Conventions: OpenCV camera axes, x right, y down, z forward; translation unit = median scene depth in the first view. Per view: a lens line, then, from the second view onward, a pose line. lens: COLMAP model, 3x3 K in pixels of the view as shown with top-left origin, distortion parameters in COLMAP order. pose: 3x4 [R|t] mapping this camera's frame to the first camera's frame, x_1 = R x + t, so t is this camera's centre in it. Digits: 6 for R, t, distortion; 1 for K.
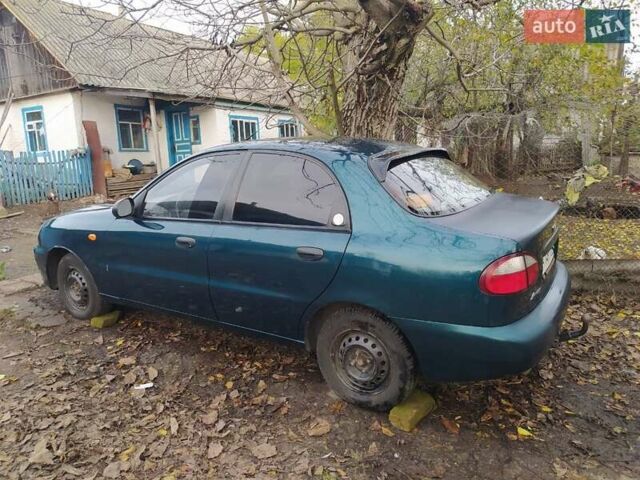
lens RADIAL K [[480.6, 0, 323.0], [0, 480.6, 243.0], [0, 0, 1]] dist [0.009094, -0.005919]
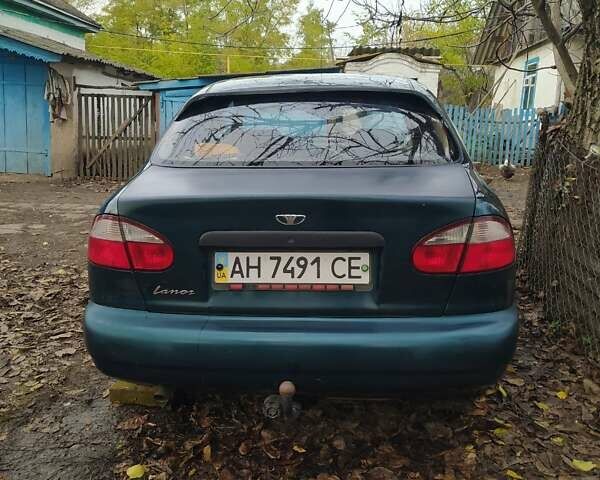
lens RADIAL K [[589.1, 0, 300.0], [0, 589.1, 240.0], [0, 0, 1]] dist [0.057414, -0.018923]
pose [[0.466252, 0.218250, -0.857307, 0.593512], [-0.205008, 0.969366, 0.135282, -0.057208], [0.860570, 0.112680, 0.496712, 0.352473]]
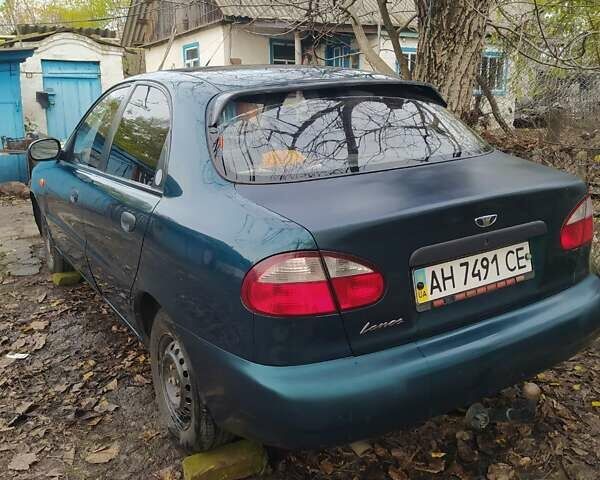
lens RADIAL K [[589.1, 0, 300.0], [0, 589.1, 240.0], [0, 0, 1]] dist [0.057414, -0.018923]
pose [[0.897906, 0.114421, -0.425056, 0.314710], [-0.093758, 0.993180, 0.069297, -0.020060], [0.430086, -0.022370, 0.902511, 0.152293]]
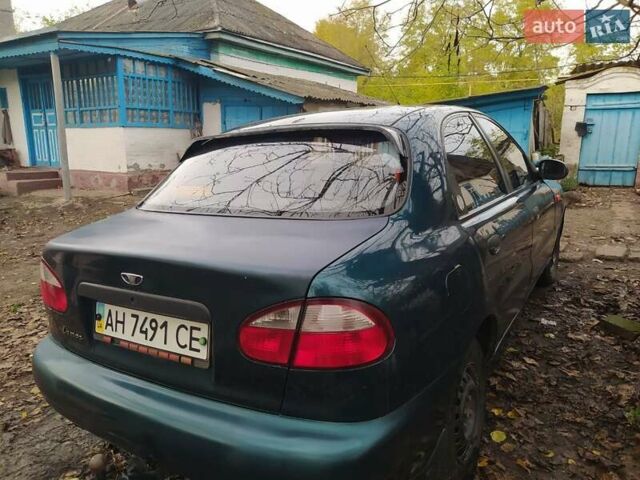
lens RADIAL K [[480.6, 0, 323.0], [0, 480.6, 243.0], [0, 0, 1]] dist [0.009094, -0.005919]
pose [[0.023144, 0.245345, -0.969159, 0.538112], [-0.175941, 0.955288, 0.237632, -0.126654], [0.984129, 0.165016, 0.065275, 0.625424]]
